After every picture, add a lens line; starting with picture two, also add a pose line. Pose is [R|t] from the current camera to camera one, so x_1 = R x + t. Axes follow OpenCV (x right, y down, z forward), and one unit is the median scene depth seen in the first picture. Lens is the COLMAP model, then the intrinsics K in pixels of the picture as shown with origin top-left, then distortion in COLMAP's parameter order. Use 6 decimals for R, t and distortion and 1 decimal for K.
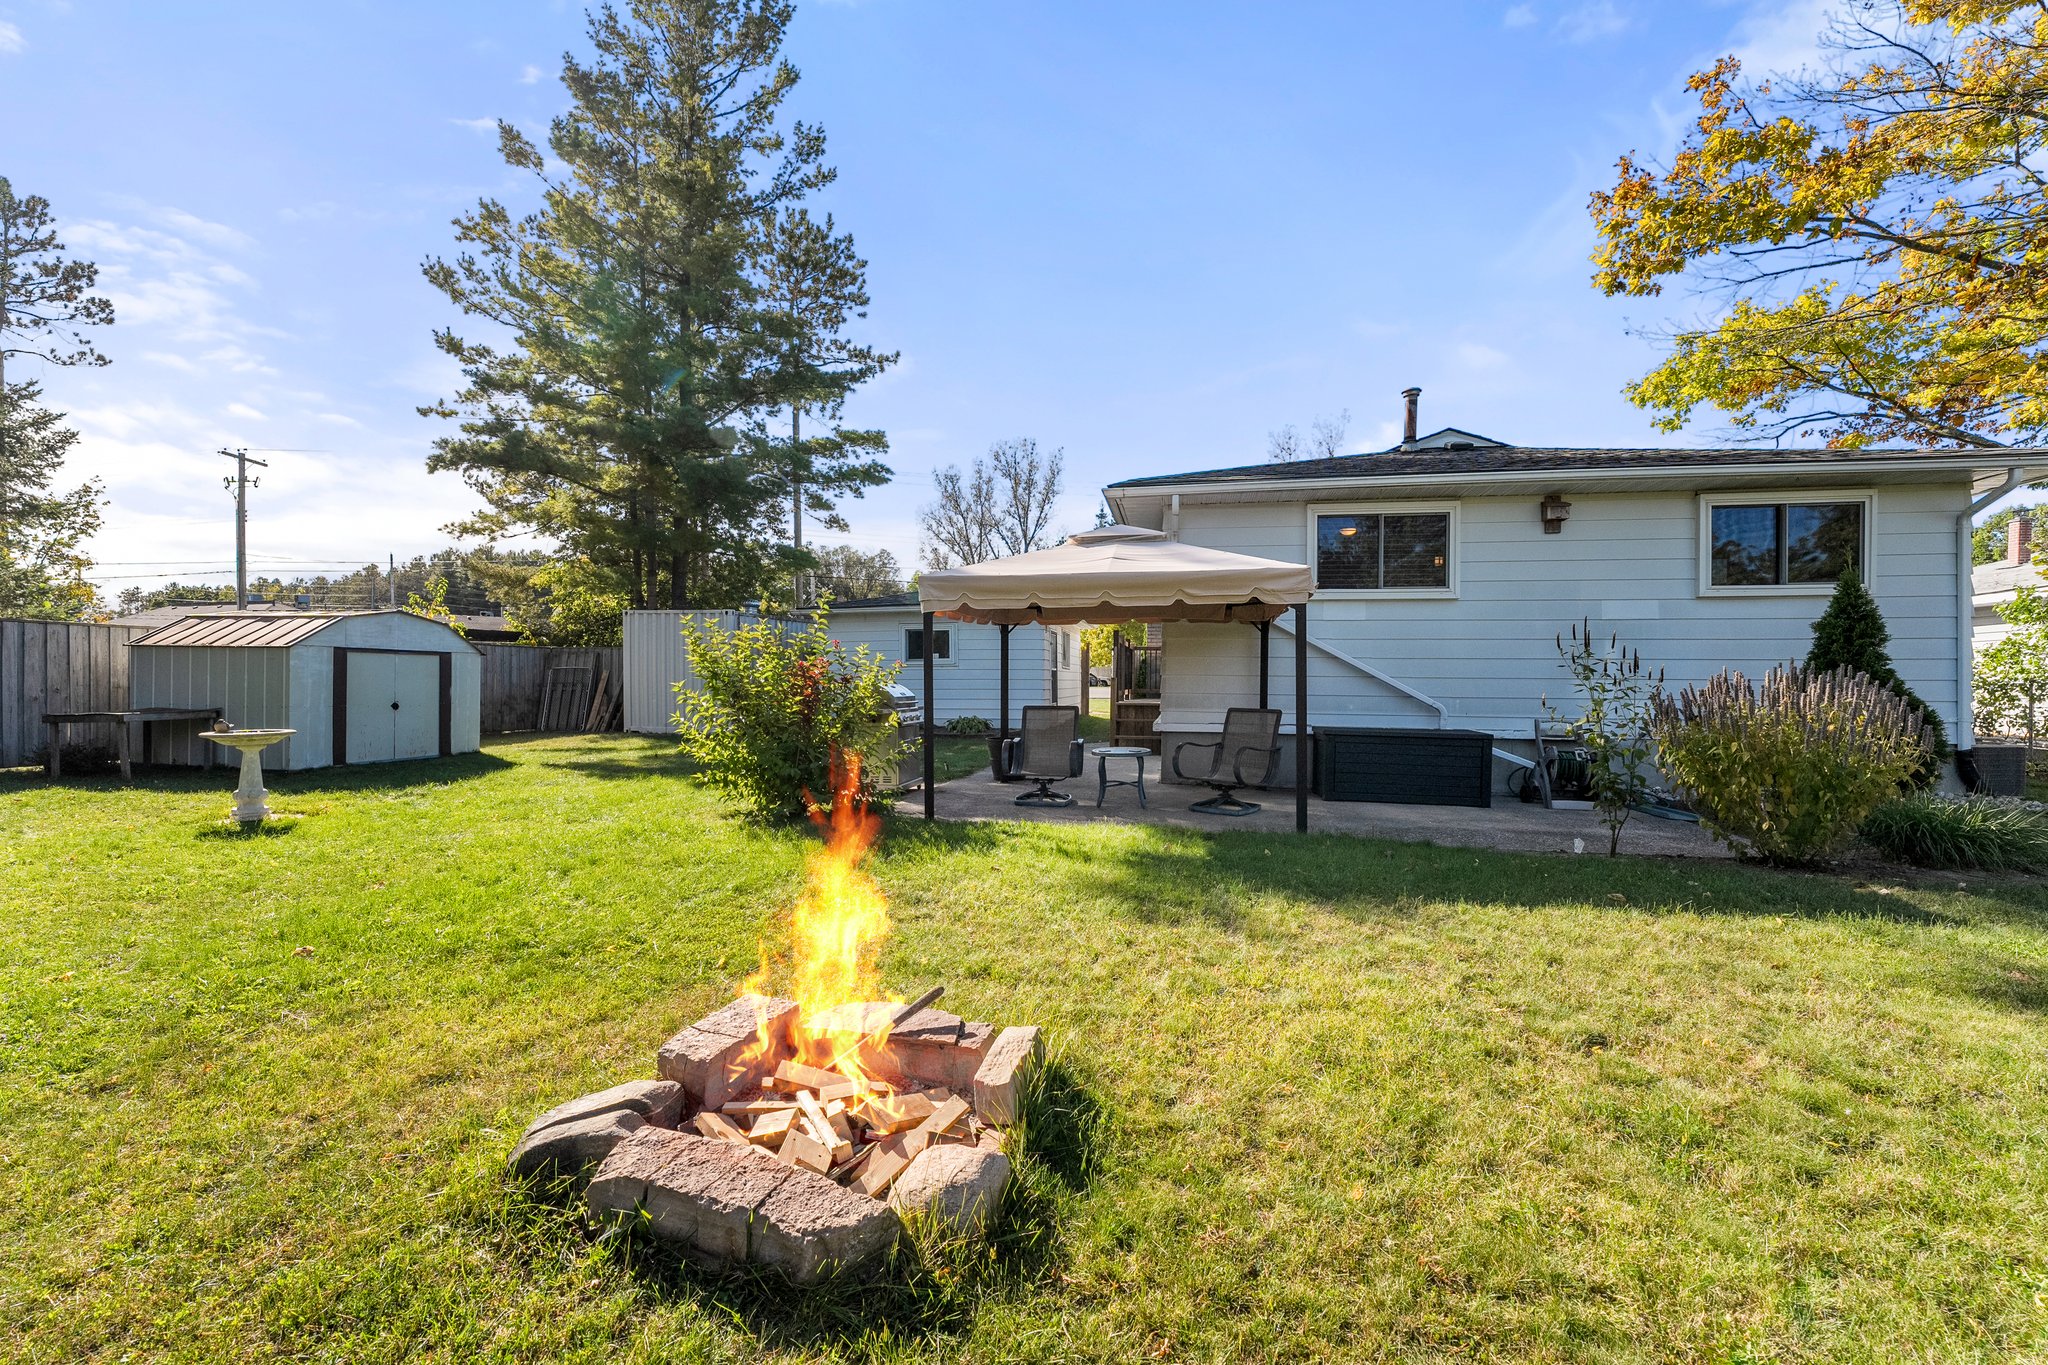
lens RADIAL K [[860.7, 0, 1029.6], [0, 860.7, 684.2], [0, 0, 1]] dist [-0.004544, 0.000079]
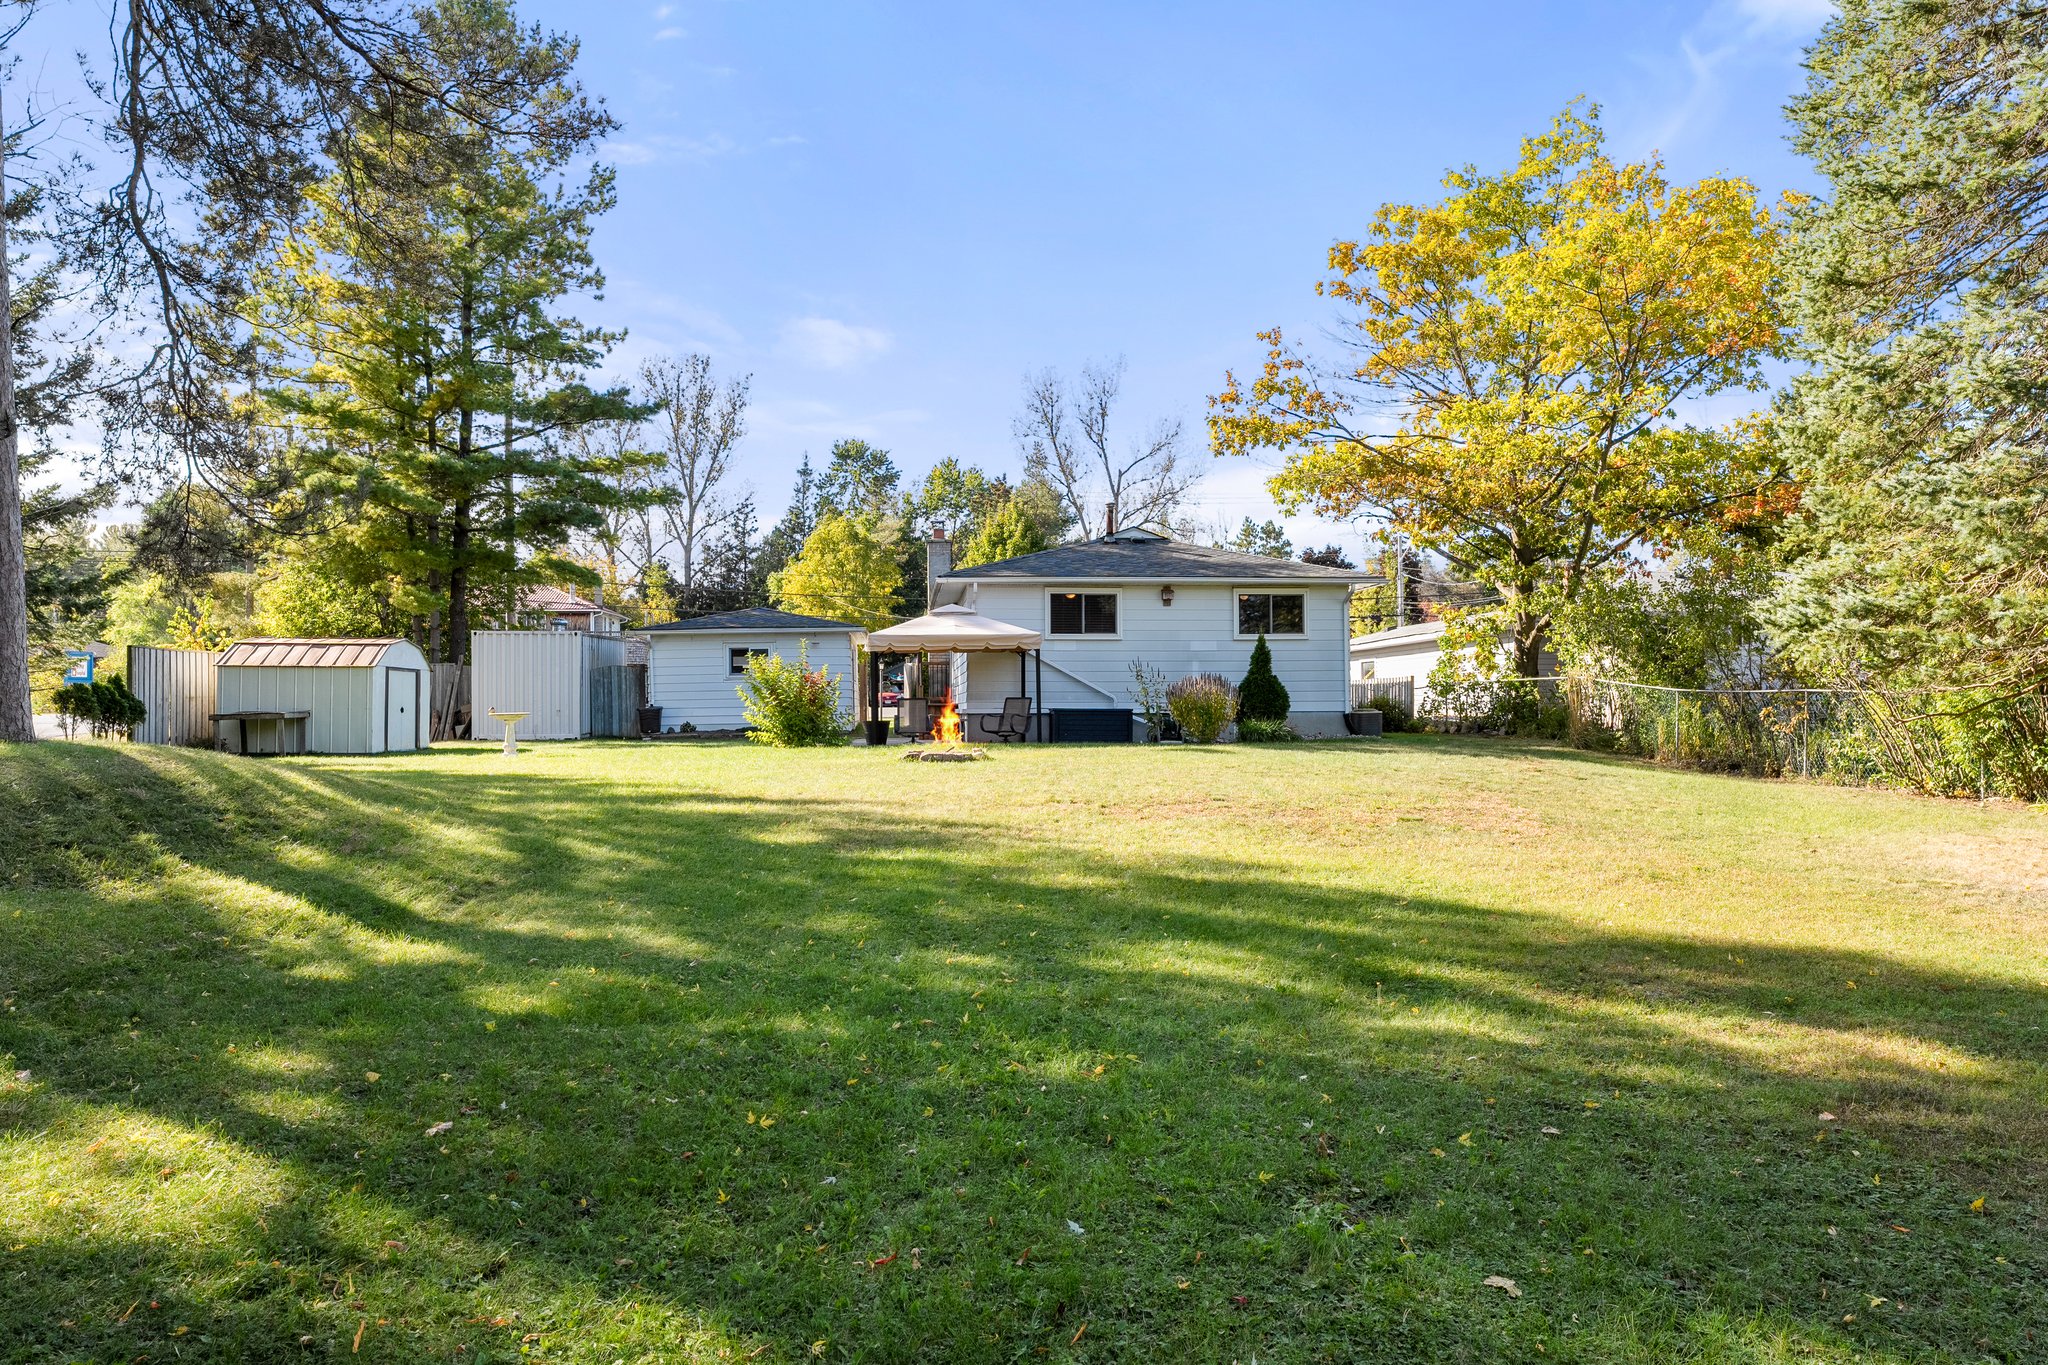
lens RADIAL K [[1418.6, 0, 1029.0], [0, 1418.6, 683.6], [0, 0, 1]] dist [-0.000312, -0.000129]
pose [[0.965429, -0.006441, 0.260585, -0.196730], [0.012305, 0.999706, -0.020877, 0.022665], [-0.260374, 0.023361, 0.965225, -0.750606]]
